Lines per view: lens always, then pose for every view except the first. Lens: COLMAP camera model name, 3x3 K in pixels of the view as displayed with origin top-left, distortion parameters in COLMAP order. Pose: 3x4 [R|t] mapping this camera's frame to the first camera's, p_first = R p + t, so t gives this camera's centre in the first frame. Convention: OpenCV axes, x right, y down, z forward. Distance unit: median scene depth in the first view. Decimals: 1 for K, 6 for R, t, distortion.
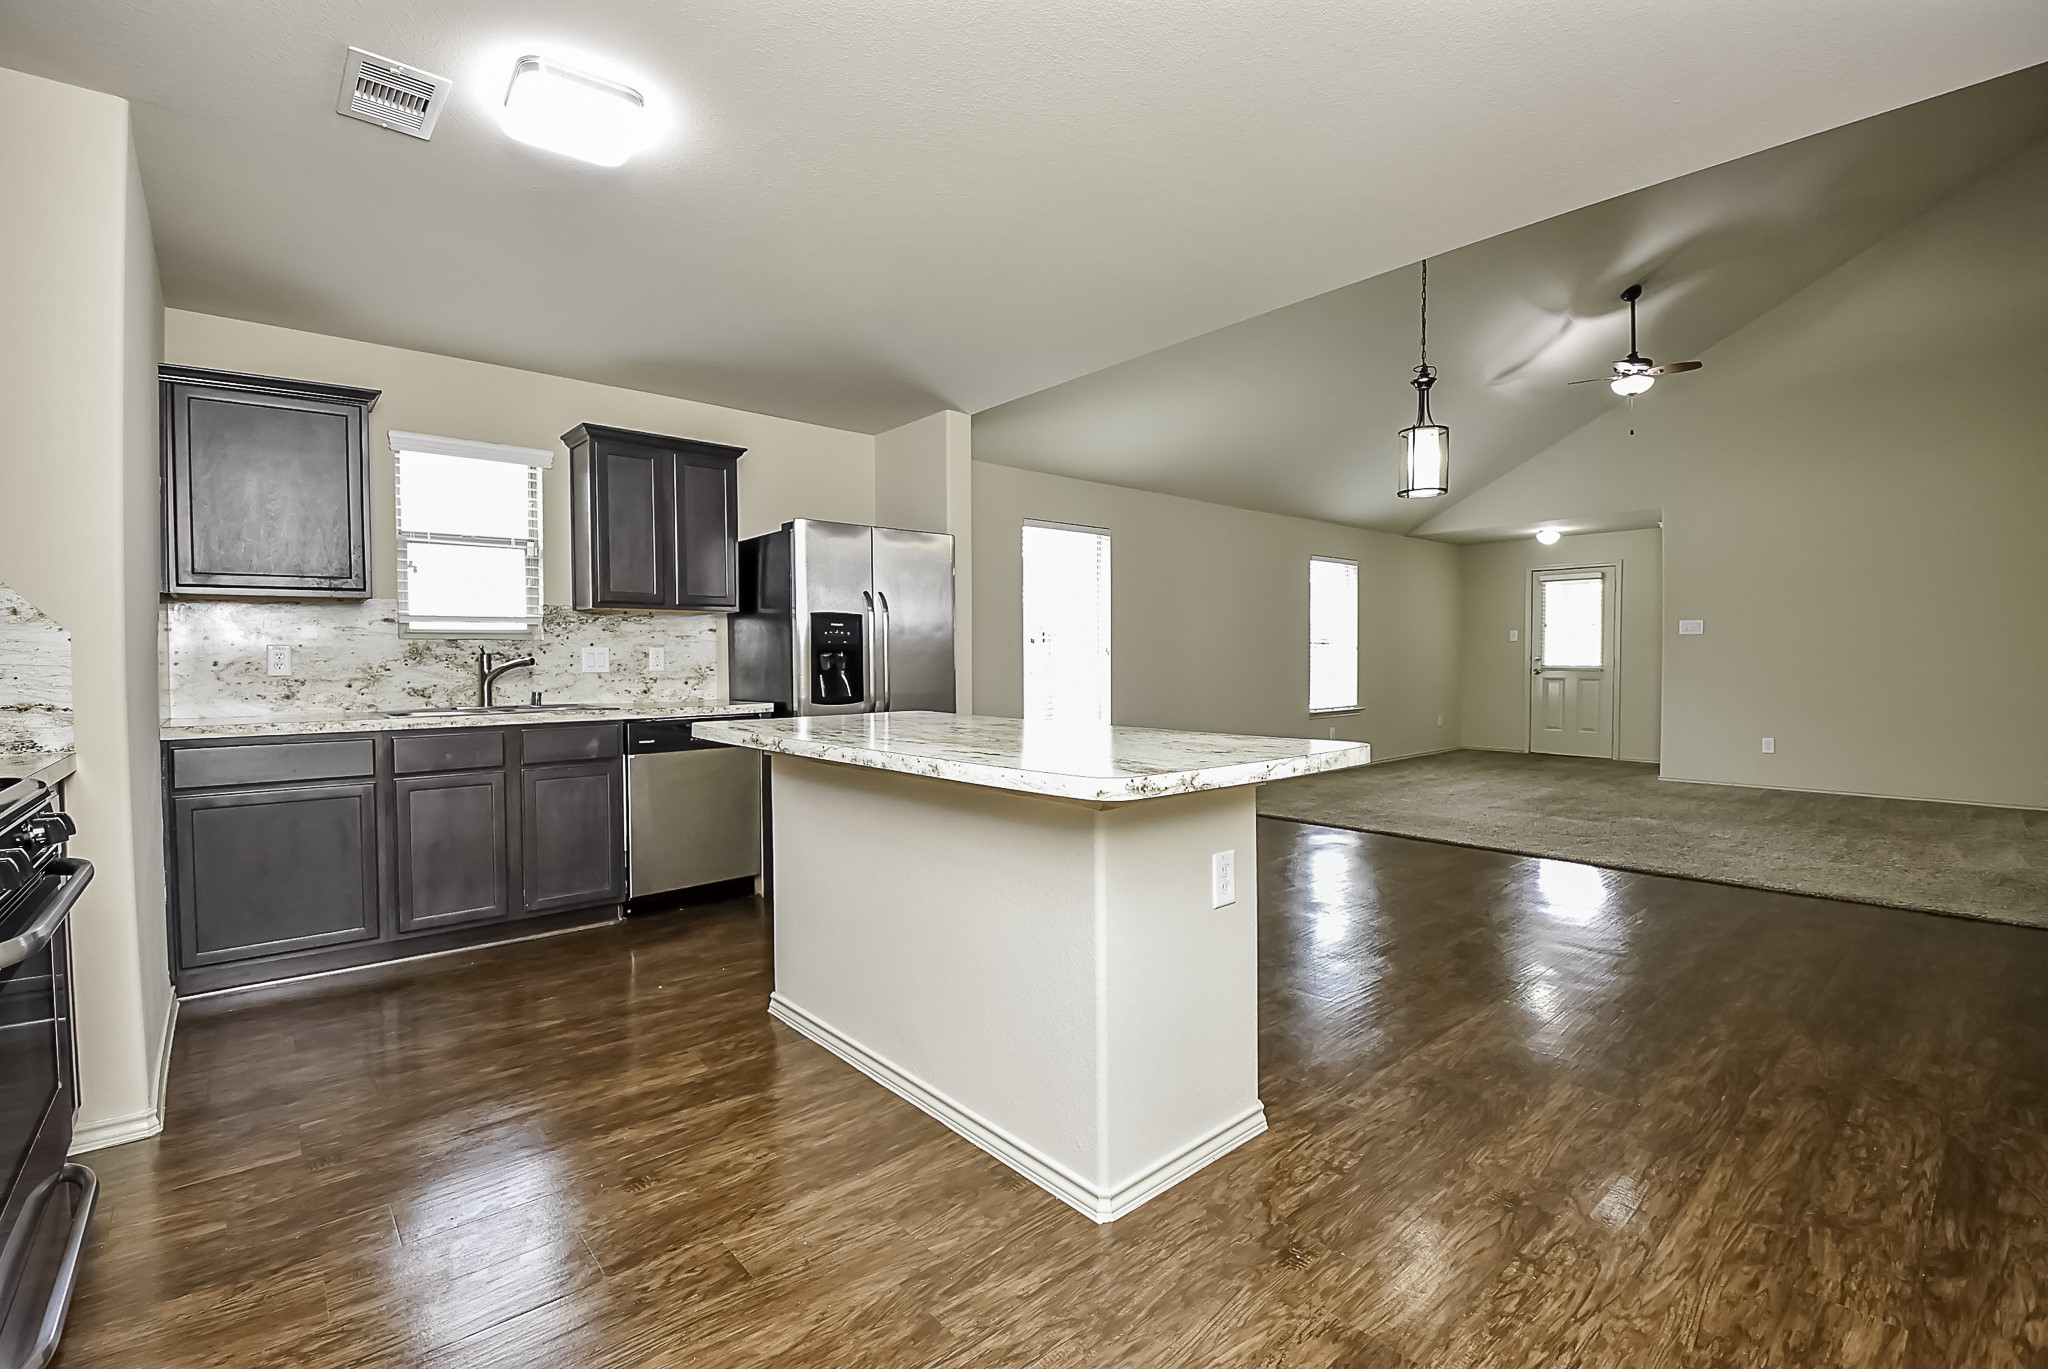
lens RADIAL K [[902.7, 0, 1021.6], [0, 902.7, 678.4], [0, 0, 1]] dist [0.003570, -0.016630]
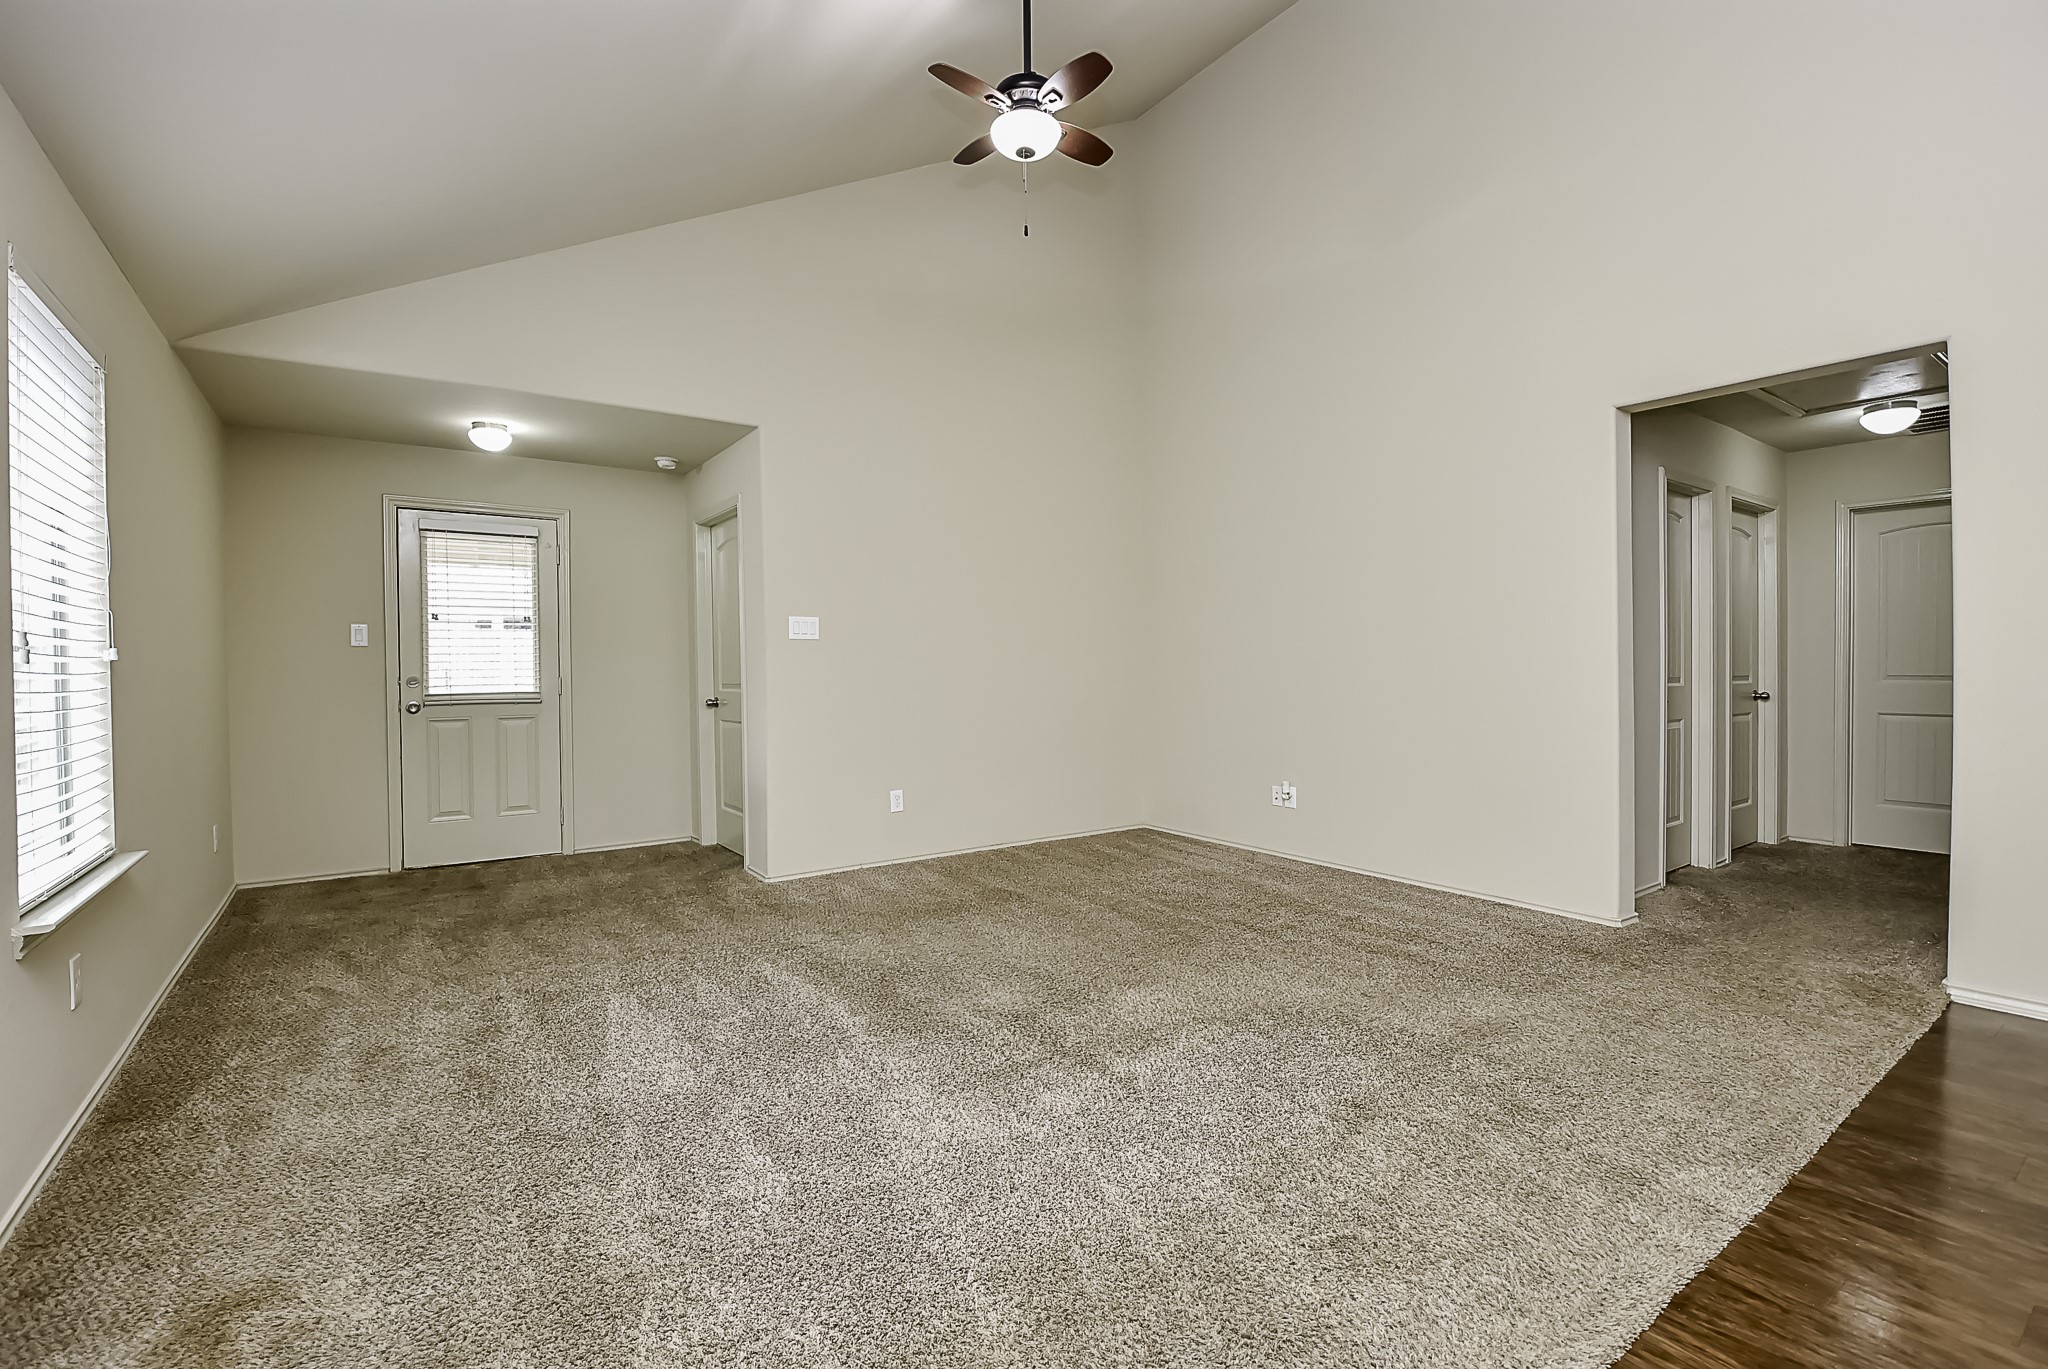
lens RADIAL K [[902.7, 0, 999.4], [0, 902.7, 671.2], [0, 0, 1]] dist [0.003570, -0.016630]
pose [[0.117999, -0.000505, 0.993014, 0.276668], [0.028673, 0.999585, -0.002899, -0.042093], [-0.992600, 0.028815, 0.117964, 1.555659]]
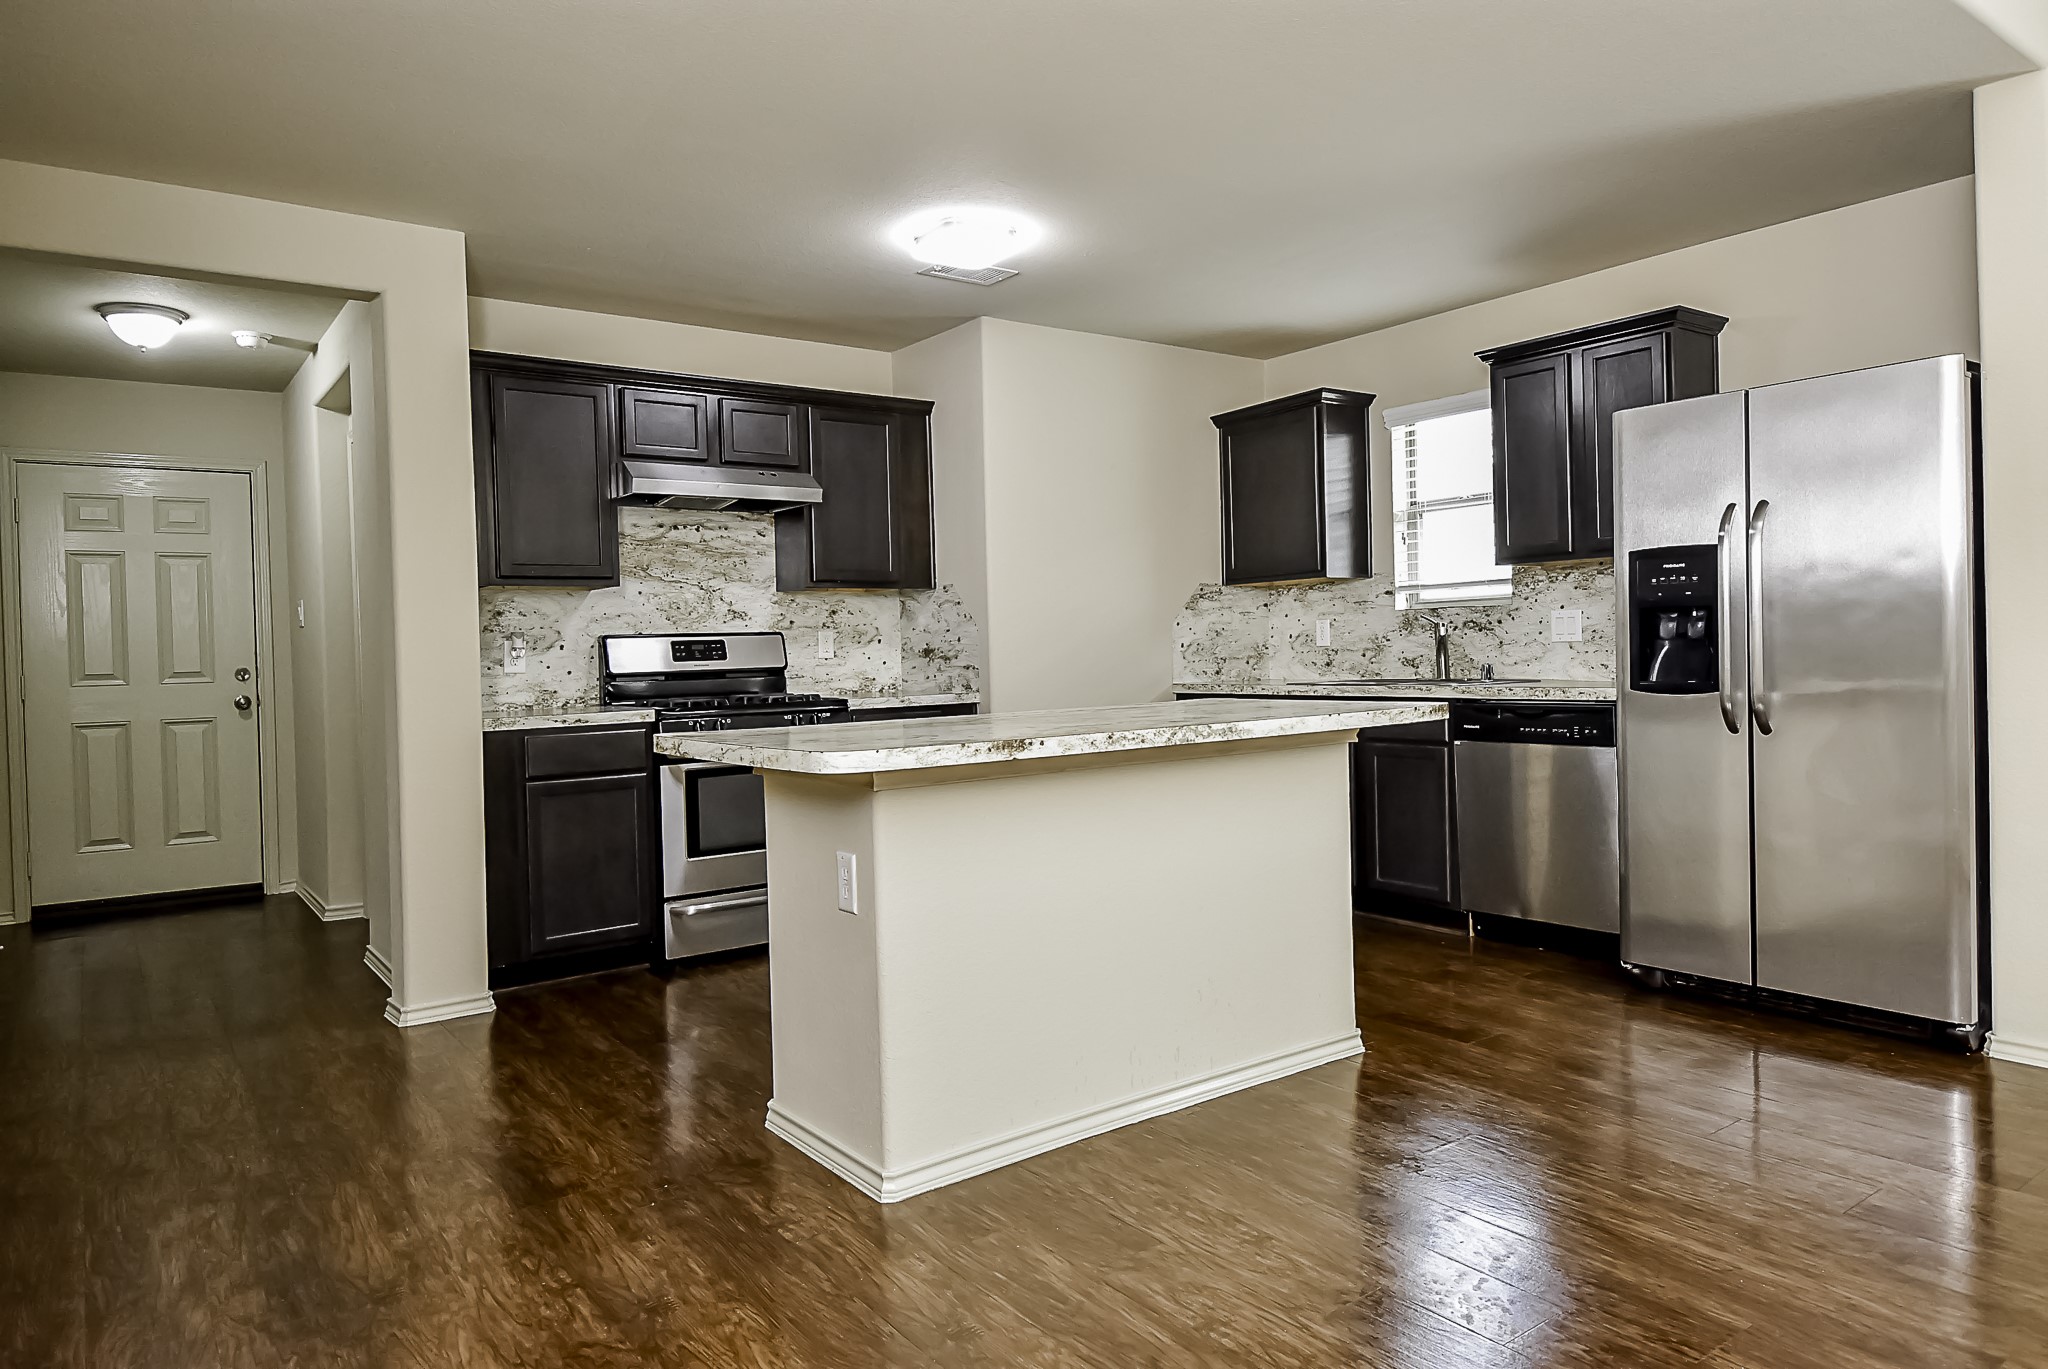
lens RADIAL K [[1275.5, 0, 1010.2], [0, 1275.5, 671.4], [0, 0, 1]] dist [0.026372, -0.015432]
pose [[-0.092505, 0.026096, -0.995370, 0.778710], [0.005530, 0.999655, 0.025695, -0.013197], [0.995697, -0.003128, -0.092617, 0.670346]]
